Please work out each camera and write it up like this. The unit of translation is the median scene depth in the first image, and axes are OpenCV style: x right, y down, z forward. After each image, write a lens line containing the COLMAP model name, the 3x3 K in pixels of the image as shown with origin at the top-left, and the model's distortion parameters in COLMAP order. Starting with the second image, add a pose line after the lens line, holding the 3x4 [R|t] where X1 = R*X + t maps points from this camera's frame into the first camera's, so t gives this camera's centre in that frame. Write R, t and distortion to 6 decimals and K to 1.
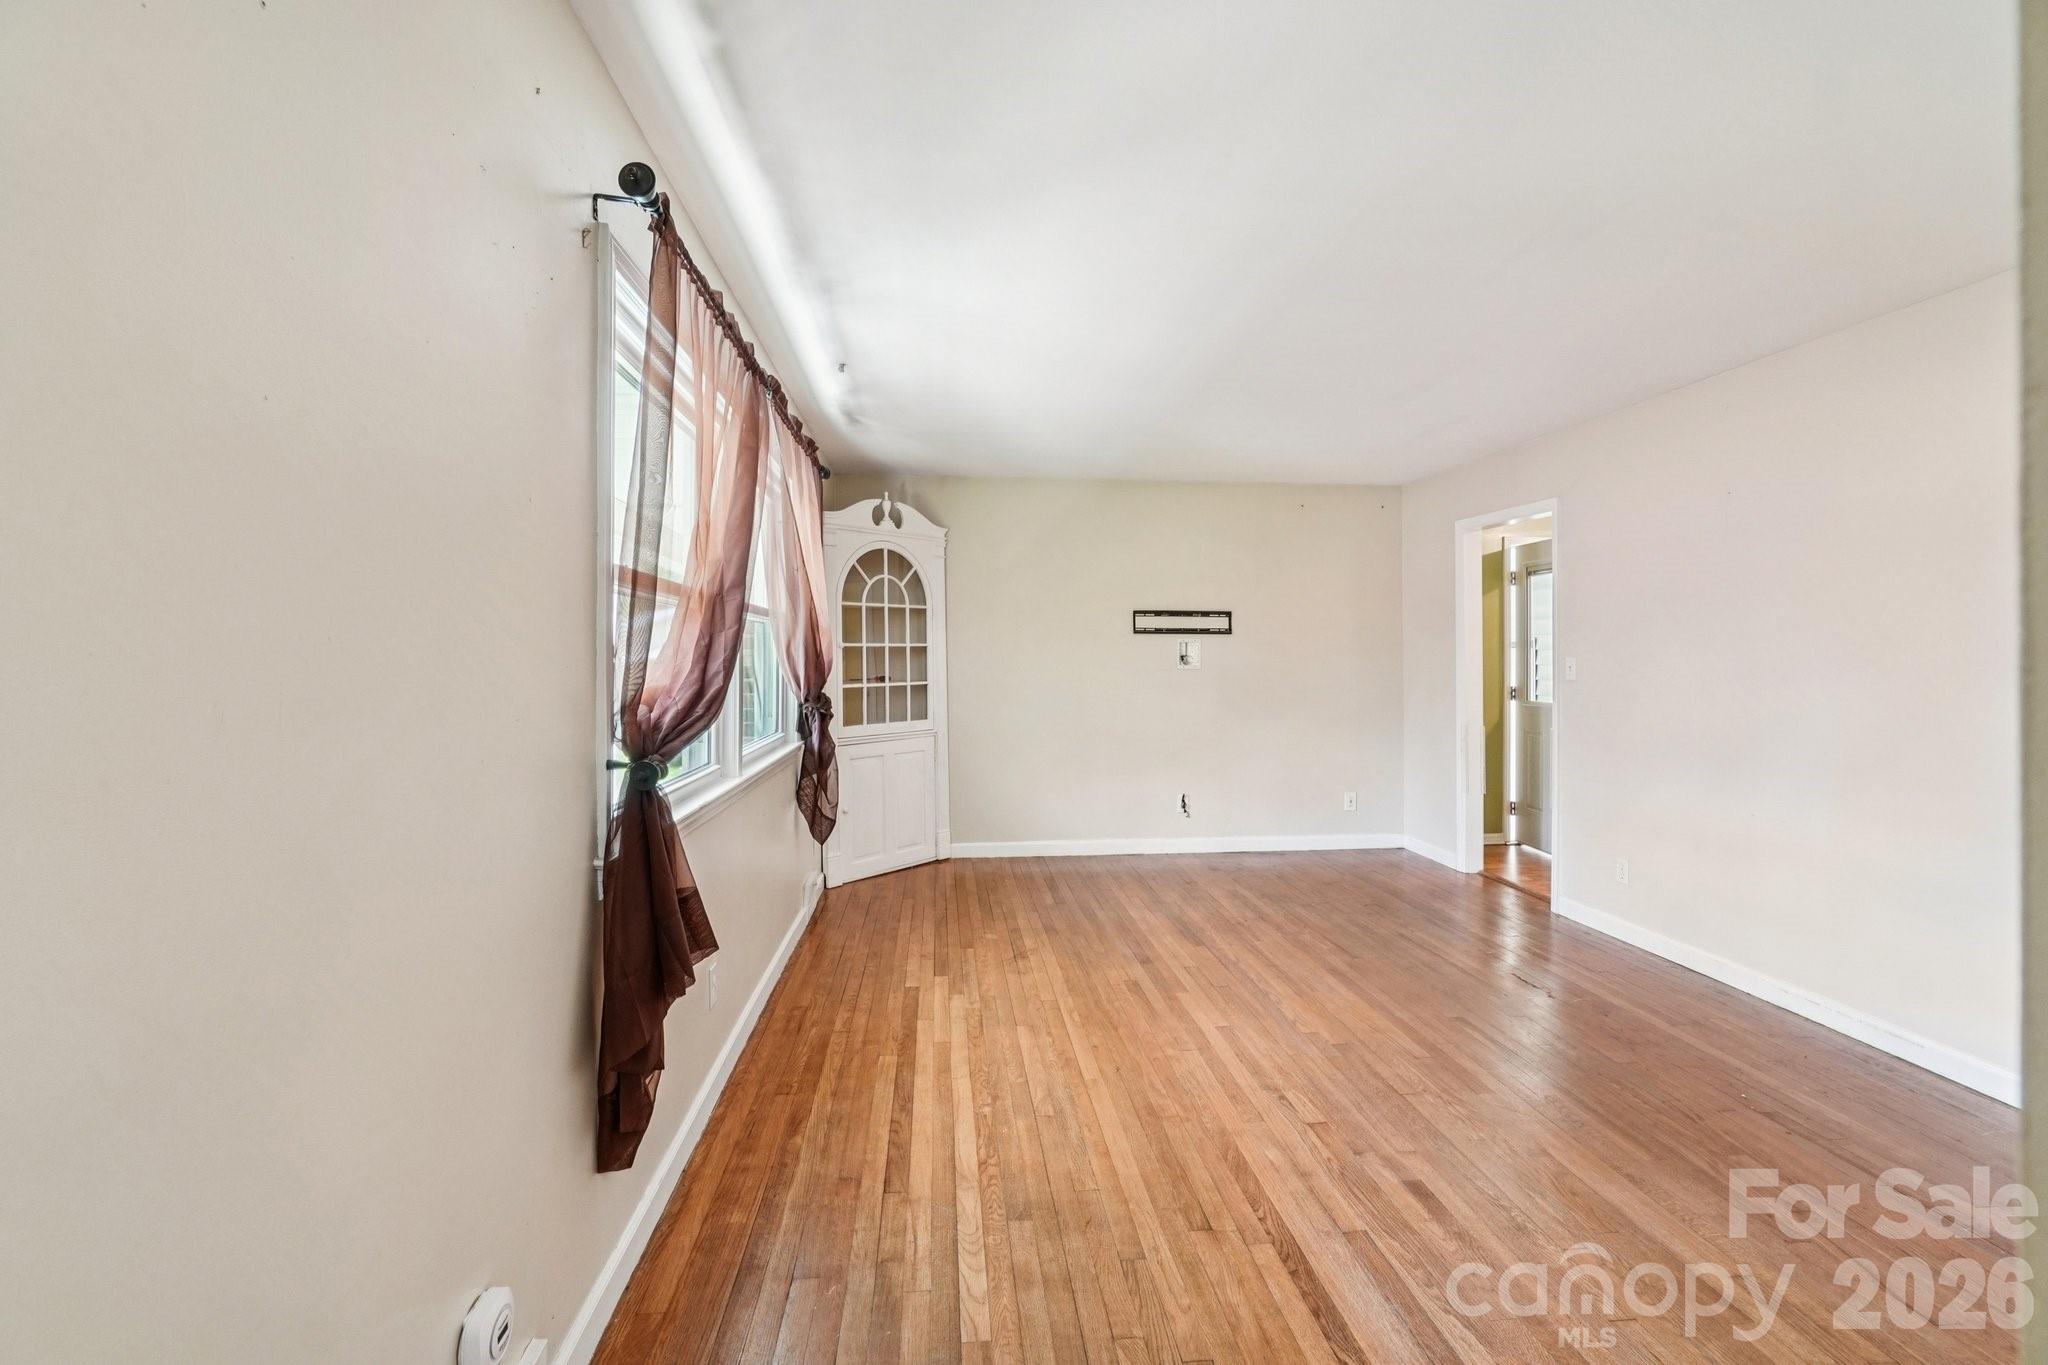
lens RADIAL K [[888.5, 0, 1017.9], [0, 888.5, 657.5], [0, 0, 1]] dist [-0.027882, 0.000493]
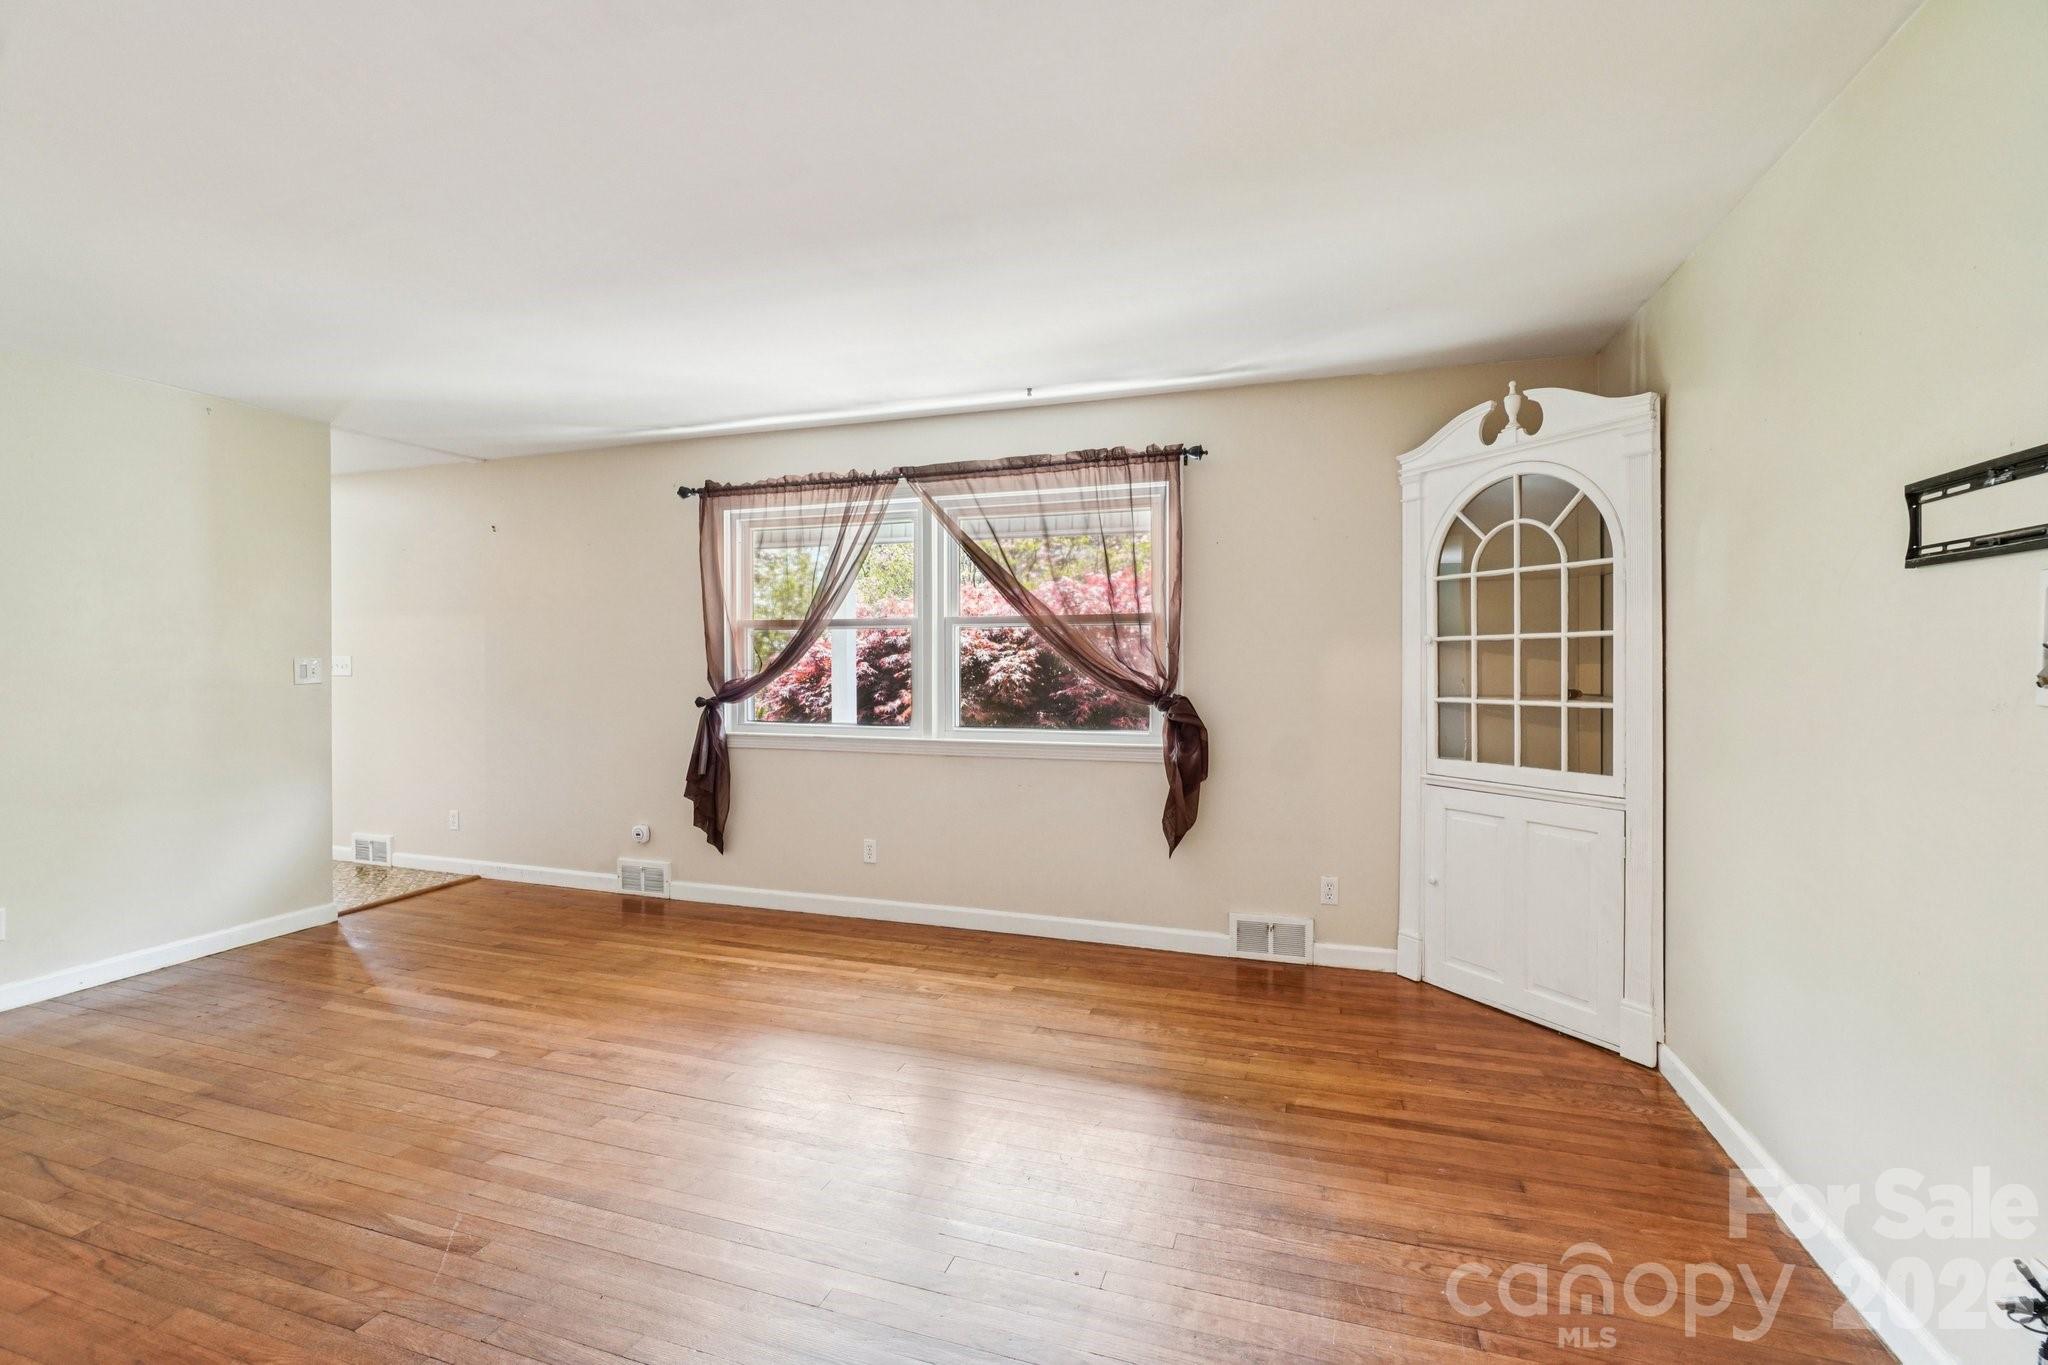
lens RADIAL K [[888.5, 0, 1017.9], [0, 888.5, 657.5], [0, 0, 1]] dist [-0.027882, 0.000493]
pose [[-0.391851, -0.005589, -0.920012, 0.715688], [-0.003045, 0.999984, -0.004778, 0.005977], [0.920023, 0.000929, -0.391862, 1.245621]]
